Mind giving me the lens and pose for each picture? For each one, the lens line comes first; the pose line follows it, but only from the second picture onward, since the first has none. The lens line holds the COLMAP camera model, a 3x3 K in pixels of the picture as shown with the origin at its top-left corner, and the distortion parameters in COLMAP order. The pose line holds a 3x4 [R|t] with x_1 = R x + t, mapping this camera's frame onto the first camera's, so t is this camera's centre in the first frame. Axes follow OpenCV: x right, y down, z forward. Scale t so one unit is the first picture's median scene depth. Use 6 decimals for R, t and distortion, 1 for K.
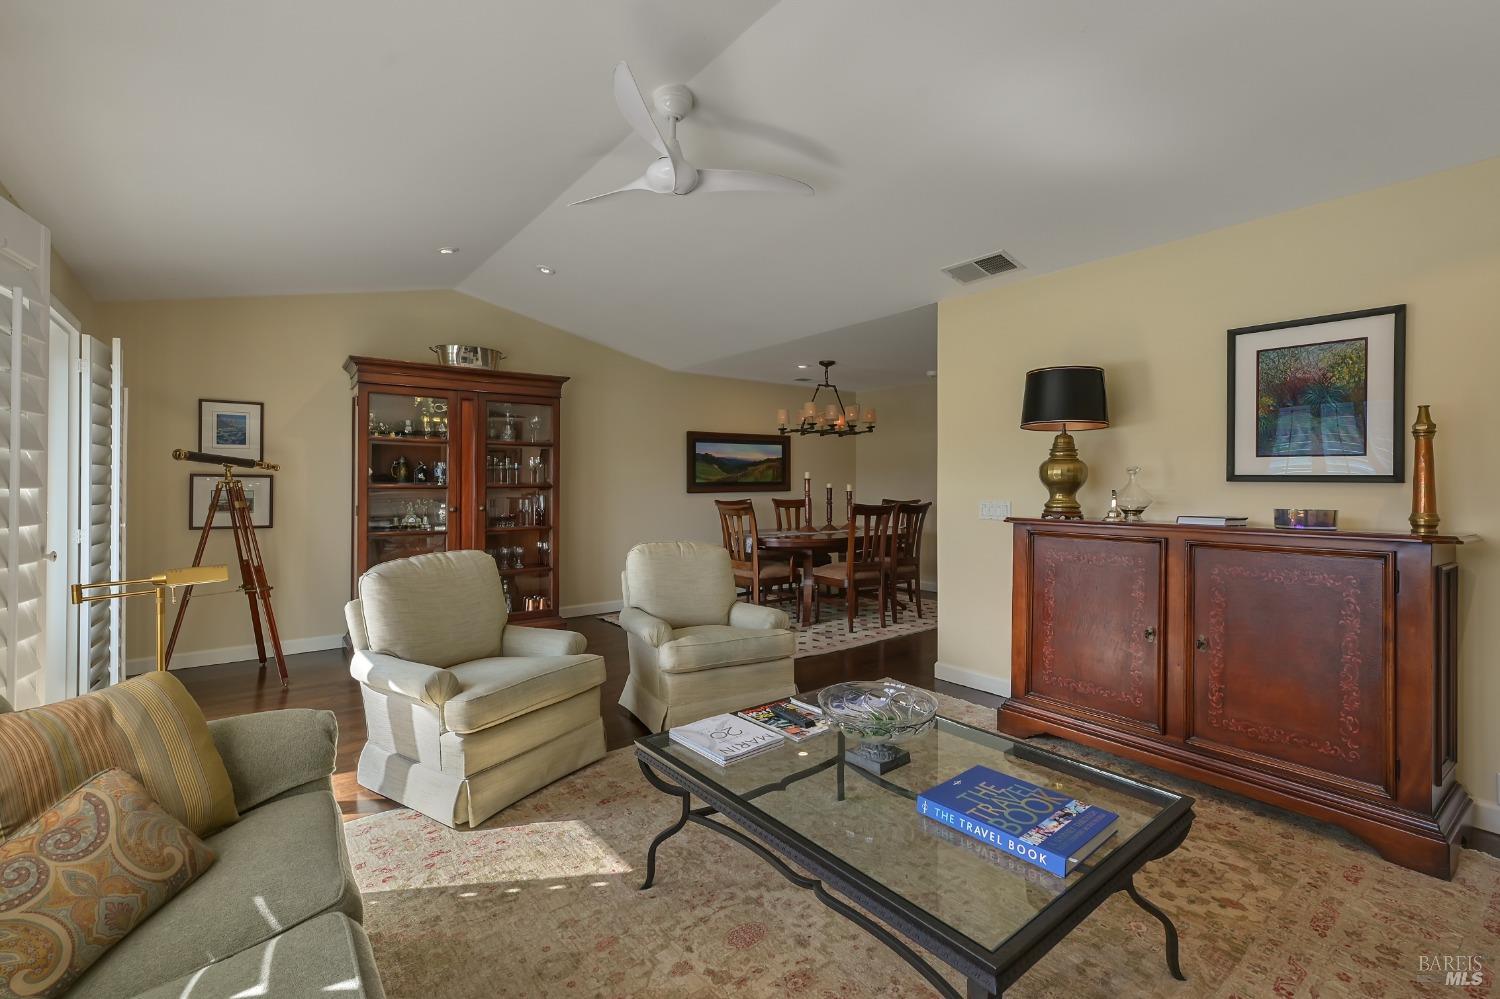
lens RADIAL K [[651.4, 0, 753.1], [0, 651.4, 485.8], [0, 0, 1]] dist [-0.001322, -0.000170]
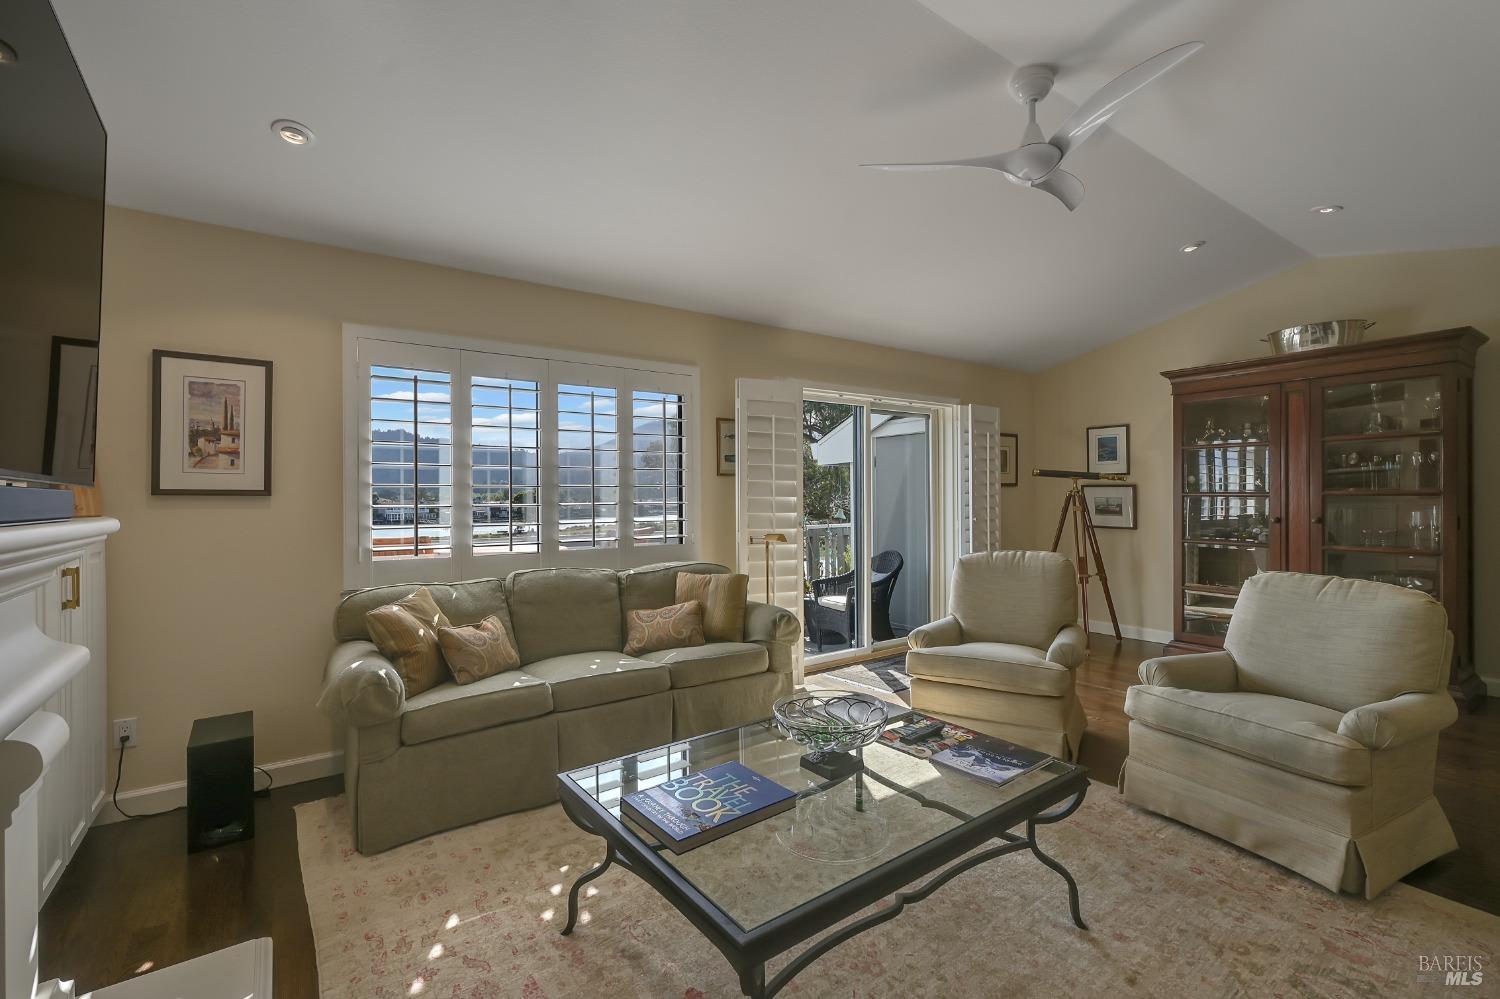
lens RADIAL K [[651.4, 0, 749.7], [0, 651.4, 496.5], [0, 0, 1]] dist [-0.001322, -0.000170]
pose [[-0.033494, 0.001160, -0.999438, 0.508117], [0.005771, 0.999983, 0.000967, -0.000031], [0.999422, -0.005736, -0.033501, 0.382473]]
